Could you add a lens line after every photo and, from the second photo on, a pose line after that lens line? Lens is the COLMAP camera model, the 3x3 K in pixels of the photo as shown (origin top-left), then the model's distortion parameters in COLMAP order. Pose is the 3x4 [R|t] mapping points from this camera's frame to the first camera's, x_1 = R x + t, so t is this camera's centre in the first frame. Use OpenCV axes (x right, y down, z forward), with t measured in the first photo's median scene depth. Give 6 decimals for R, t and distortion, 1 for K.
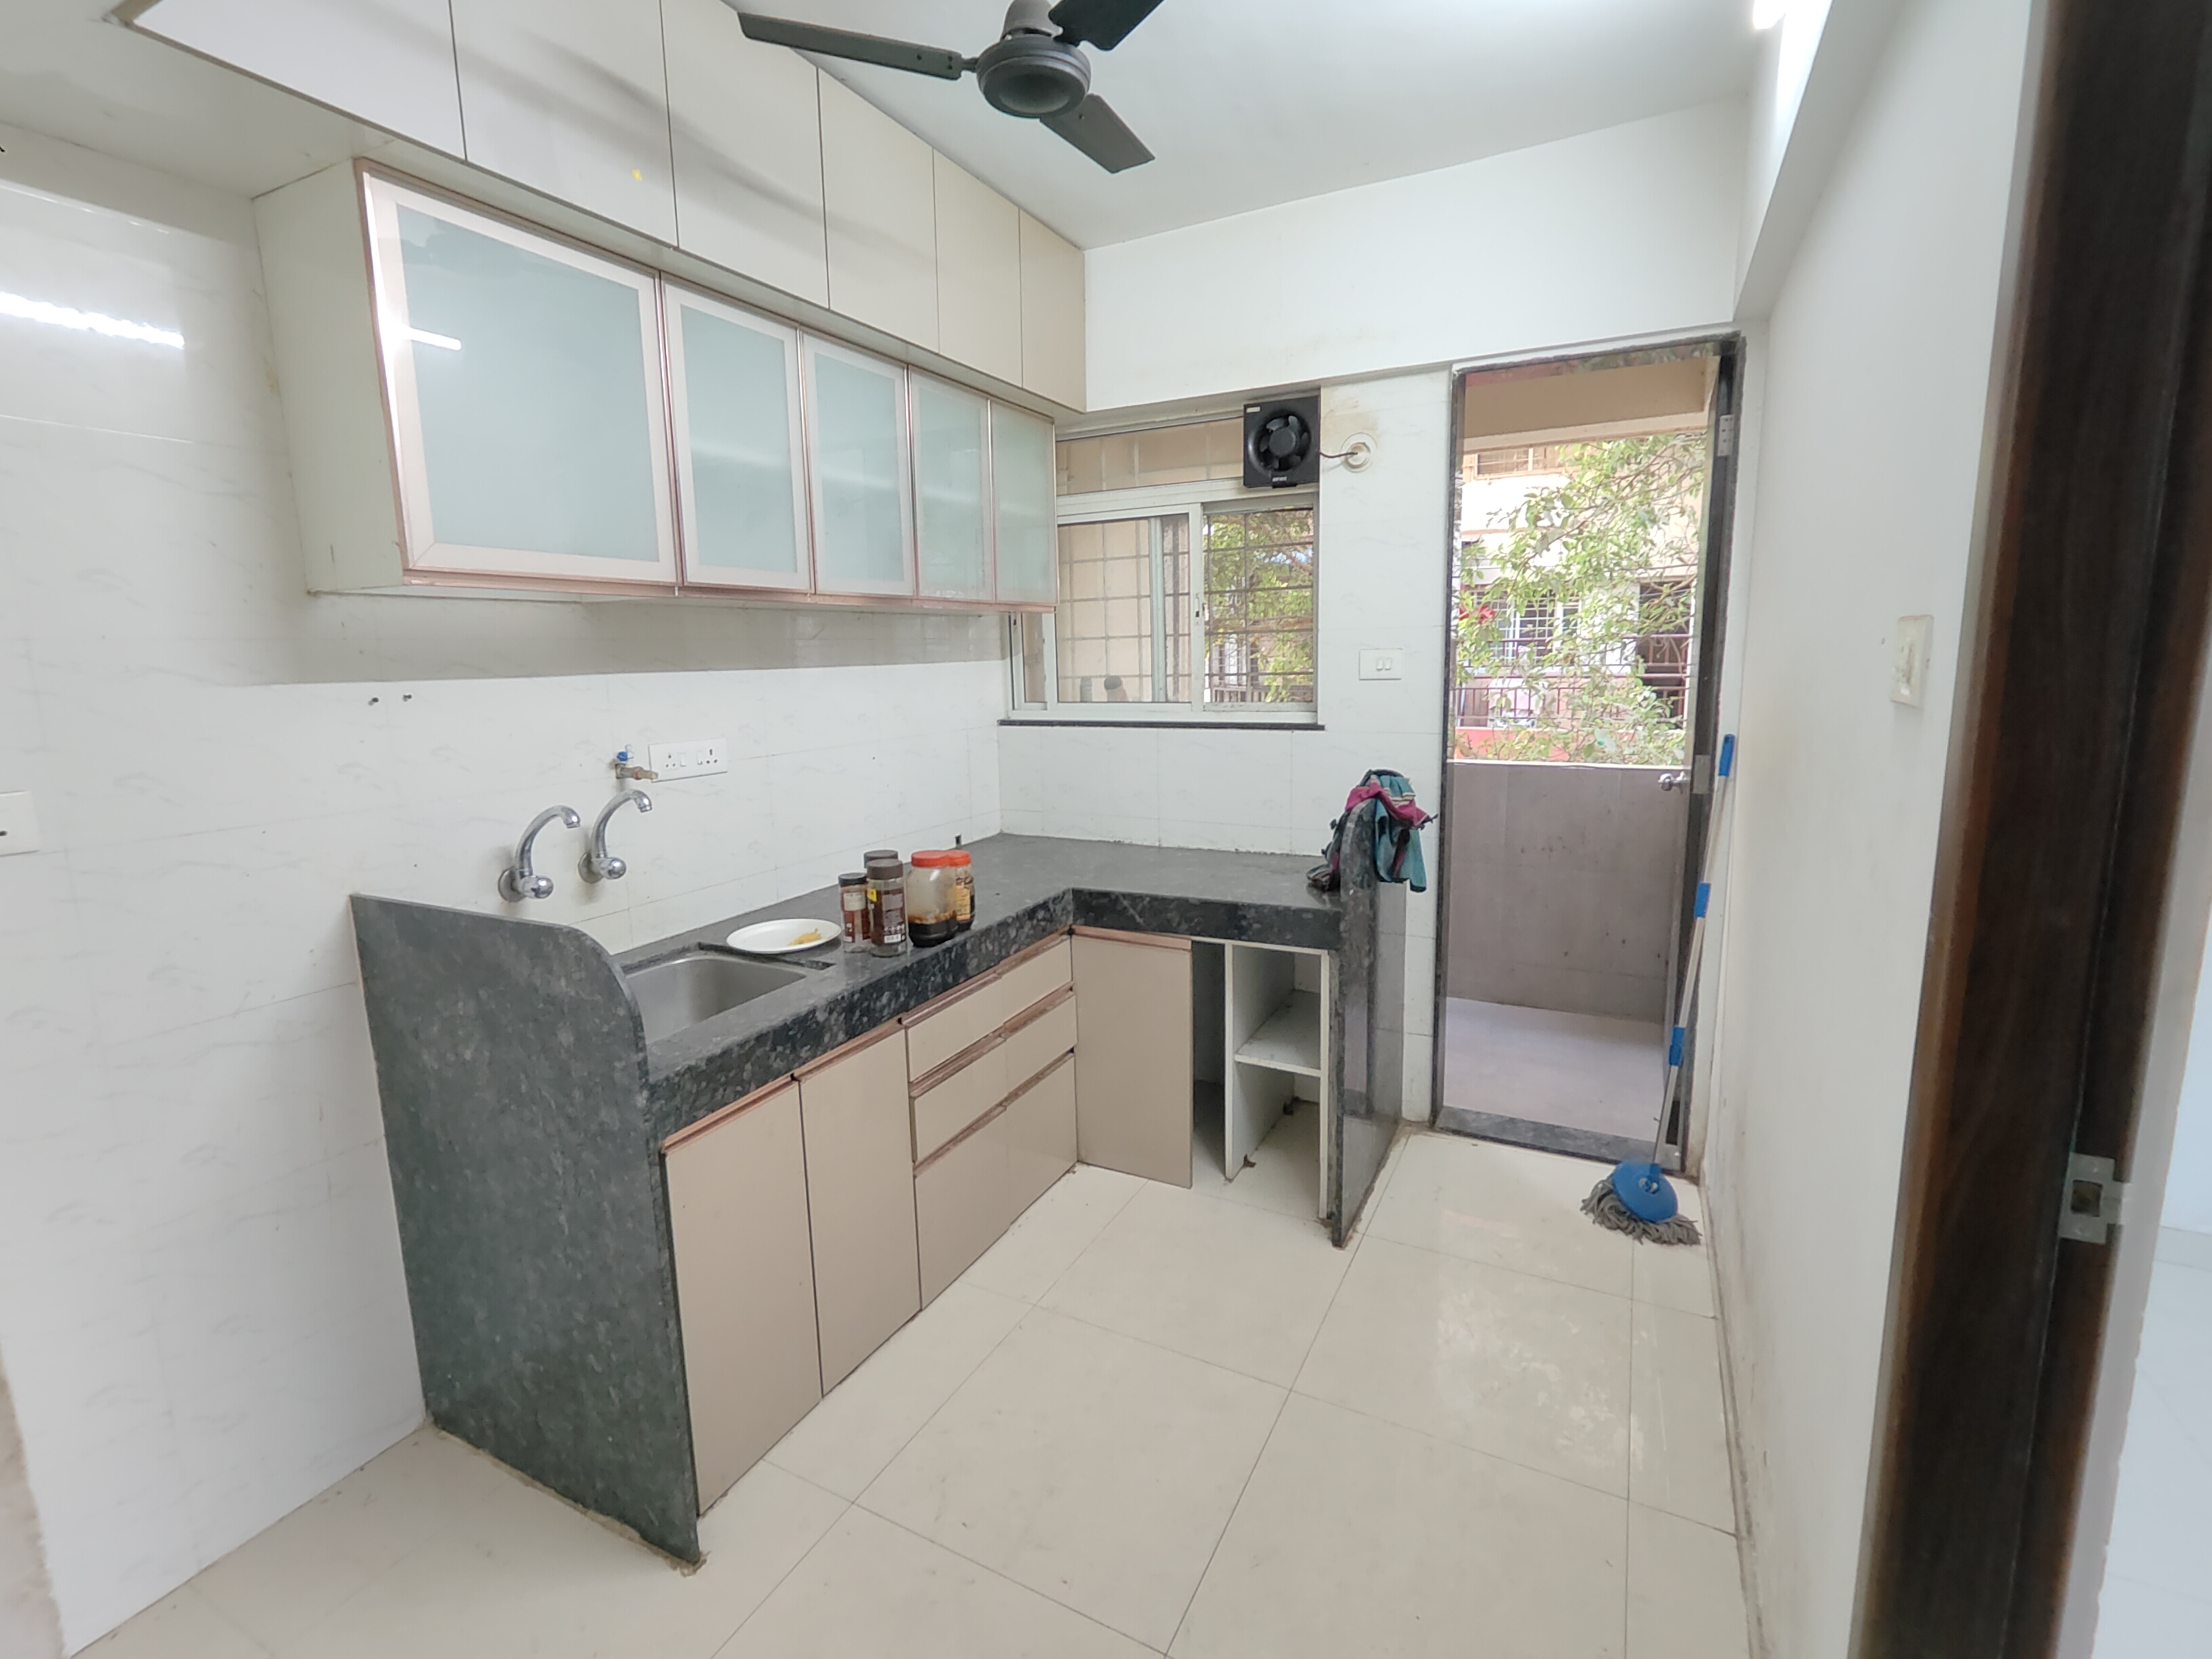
lens RADIAL K [[1019.8, 0, 1117.7], [0, 1019.8, 818.3], [0, 0, 1]] dist [-0.002408, -0.000011]
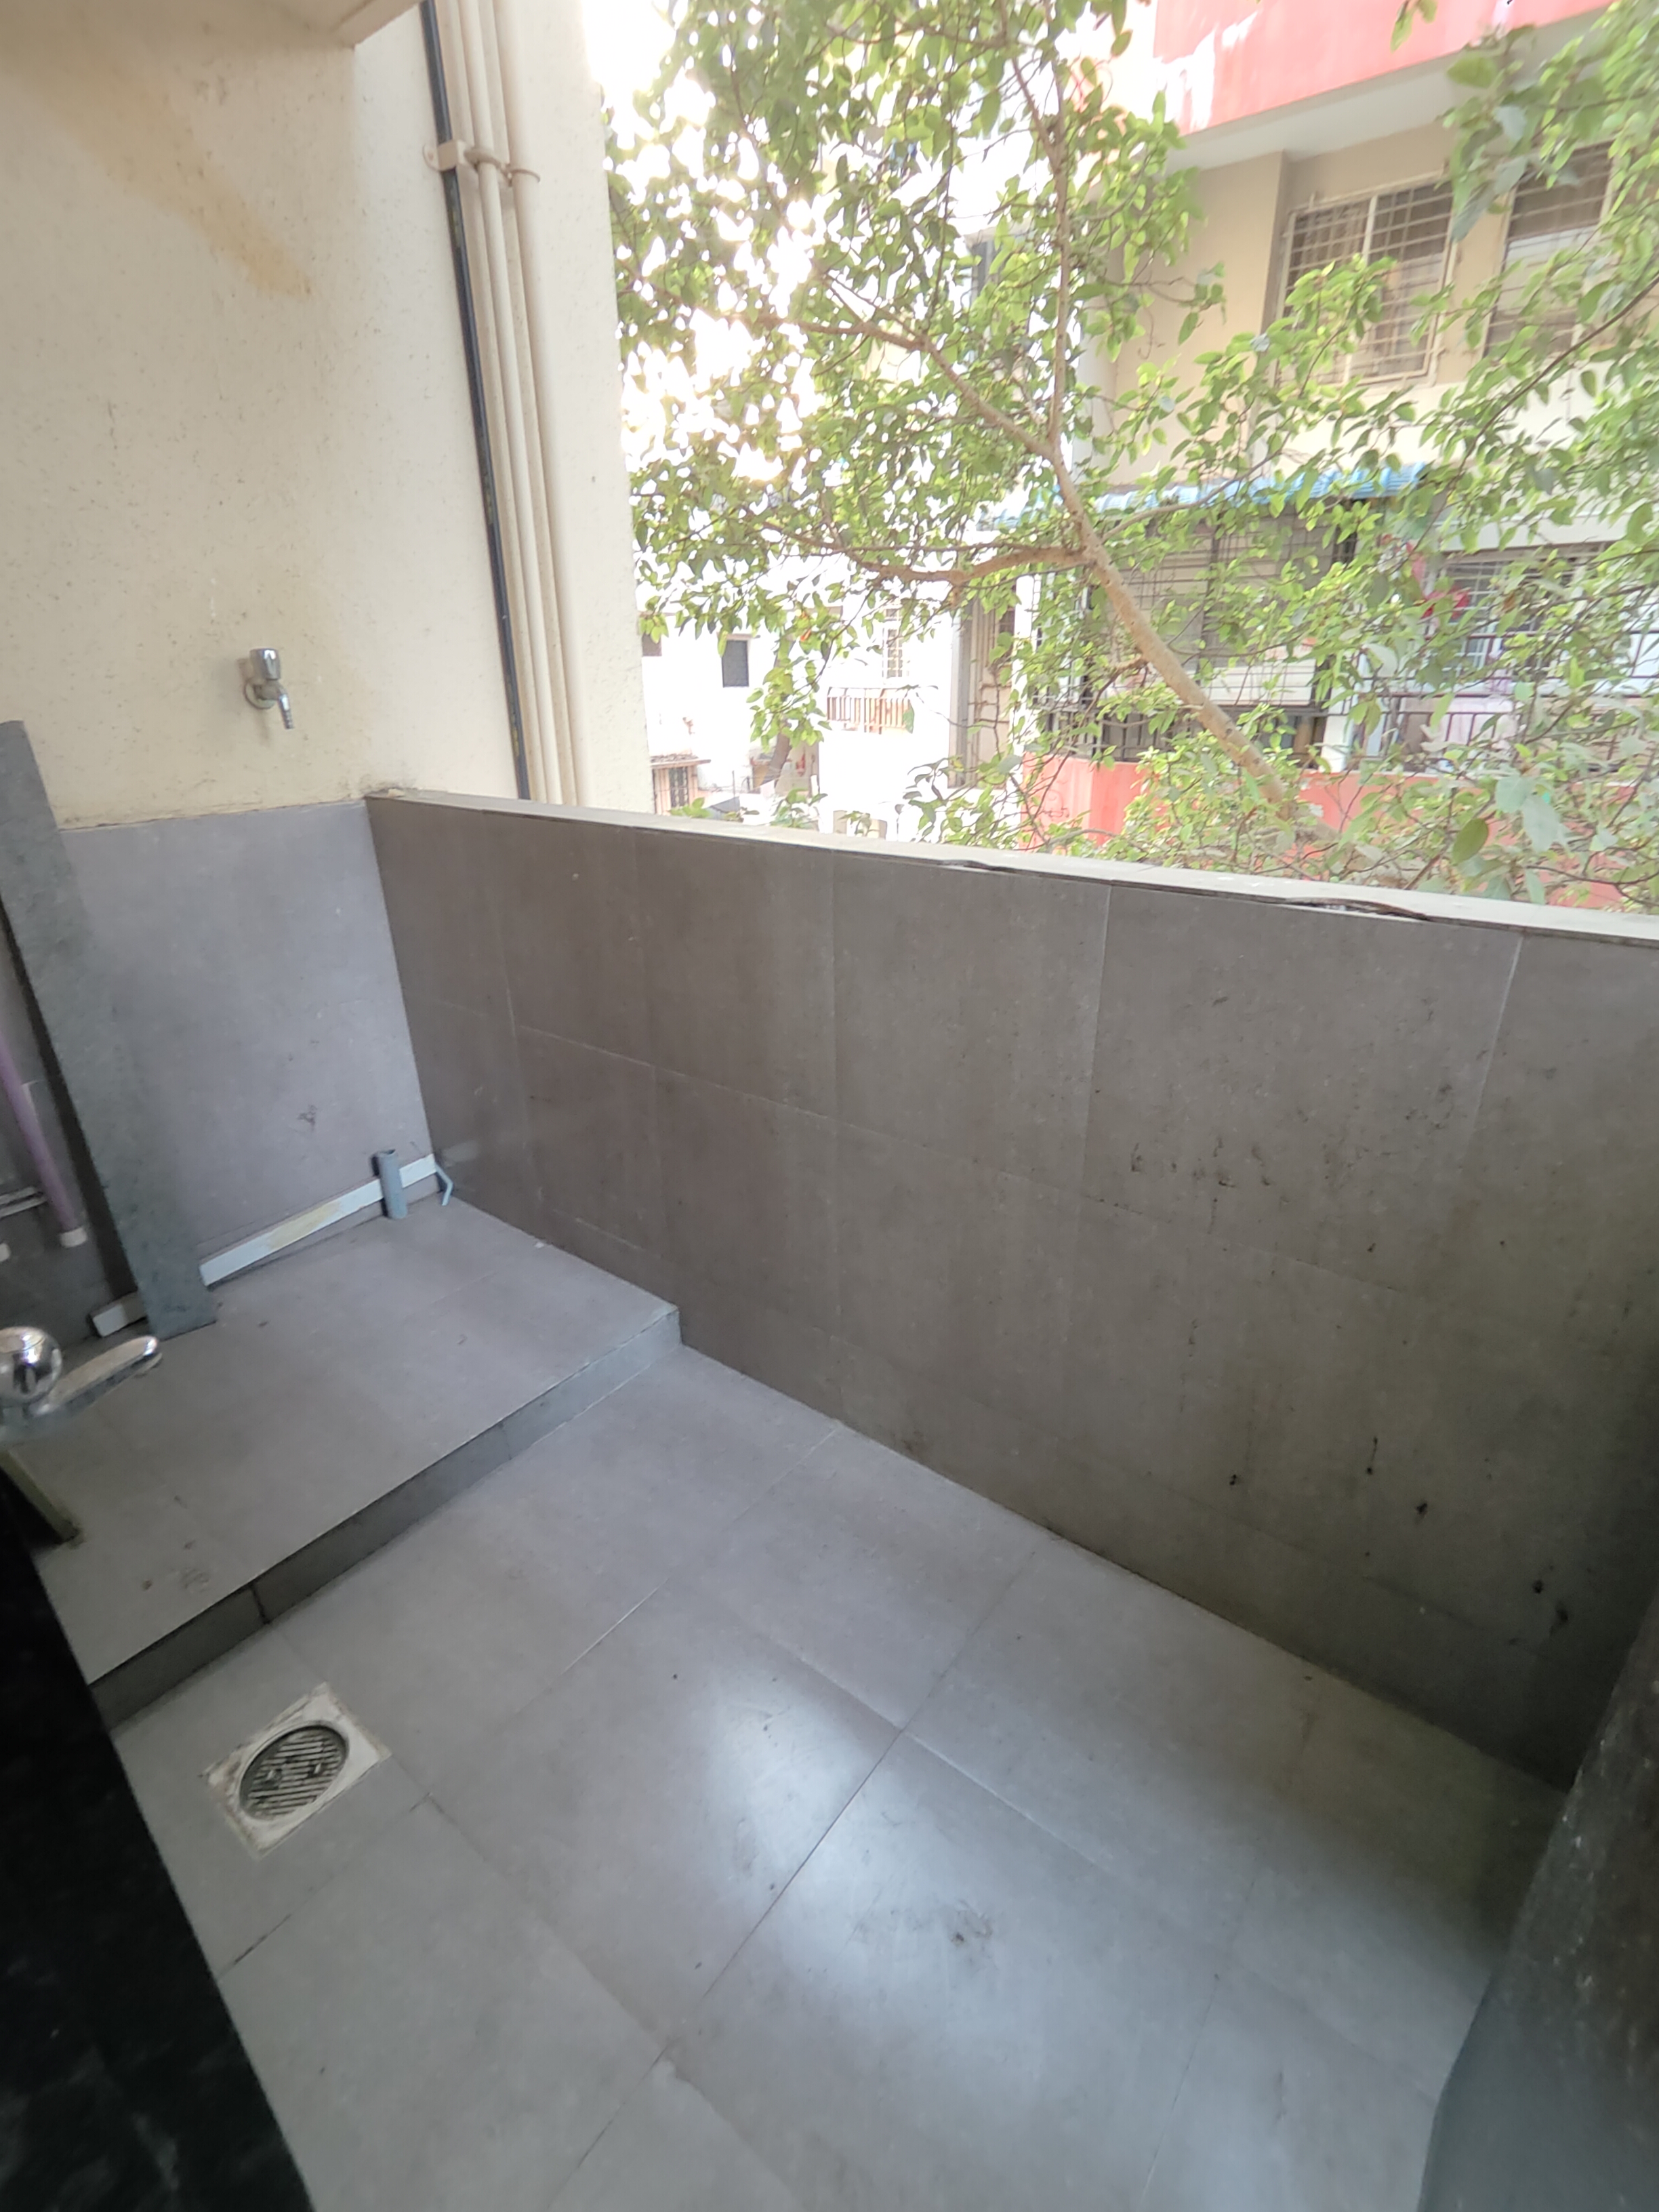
lens RADIAL K [[1019.8, 0, 832.2], [0, 1019.8, 1103.0], [0, 0, 1]] dist [-0.002408, -0.000011]
pose [[0.980473, 0.095432, -0.171945, 0.334010], [-0.052496, 0.969643, 0.238824, -0.052682], [0.189517, -0.225134, 0.955719, 0.643406]]
